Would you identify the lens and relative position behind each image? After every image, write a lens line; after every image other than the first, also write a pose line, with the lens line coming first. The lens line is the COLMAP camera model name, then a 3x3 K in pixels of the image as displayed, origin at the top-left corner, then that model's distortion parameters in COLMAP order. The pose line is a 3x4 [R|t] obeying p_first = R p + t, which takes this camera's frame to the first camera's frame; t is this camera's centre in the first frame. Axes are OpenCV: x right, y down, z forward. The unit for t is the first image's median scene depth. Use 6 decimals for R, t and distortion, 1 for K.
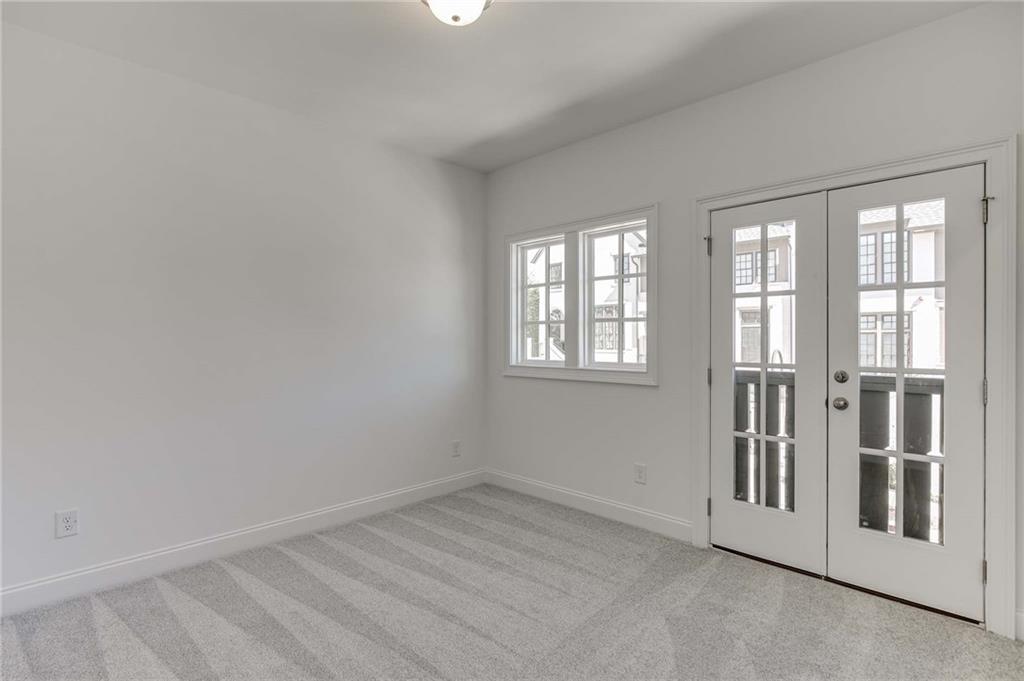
lens RADIAL K [[482.5, 0, 518.2], [0, 482.5, 339.7], [0, 0, 1]] dist [-0.002948, -0.000828]
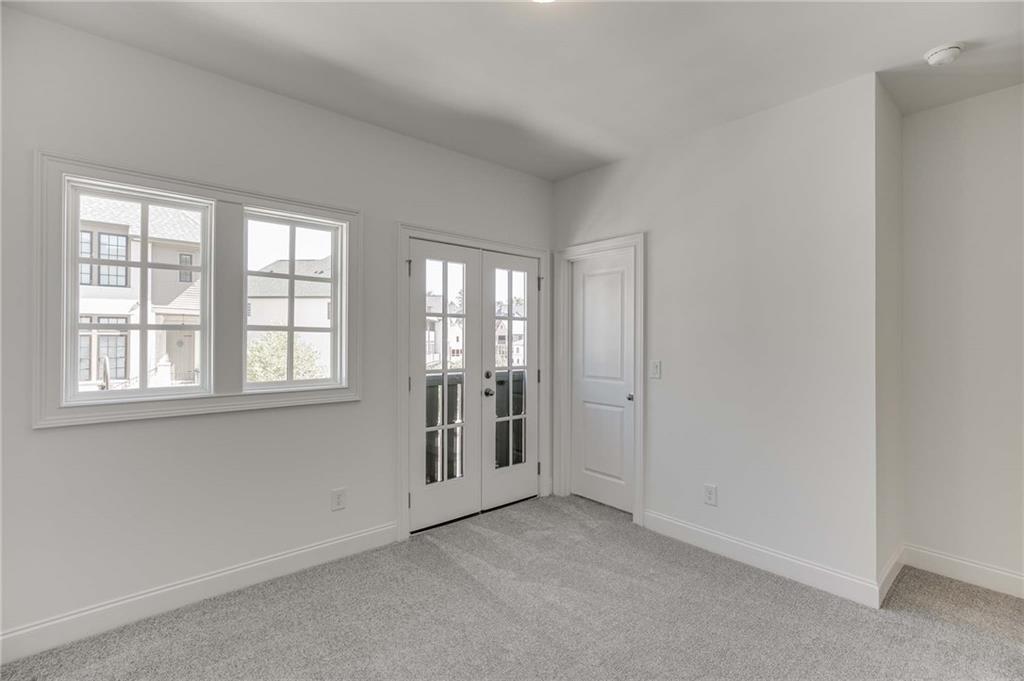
lens RADIAL K [[457.6, 0, 513.1], [0, 457.6, 337.2], [0, 0, 1]] dist [-0.014599, 0.000929]
pose [[0.109669, 0.007760, 0.993938, -0.677576], [0.000476, 0.999969, -0.007860, -0.025655], [-0.993968, 0.001335, 0.109662, 0.685467]]
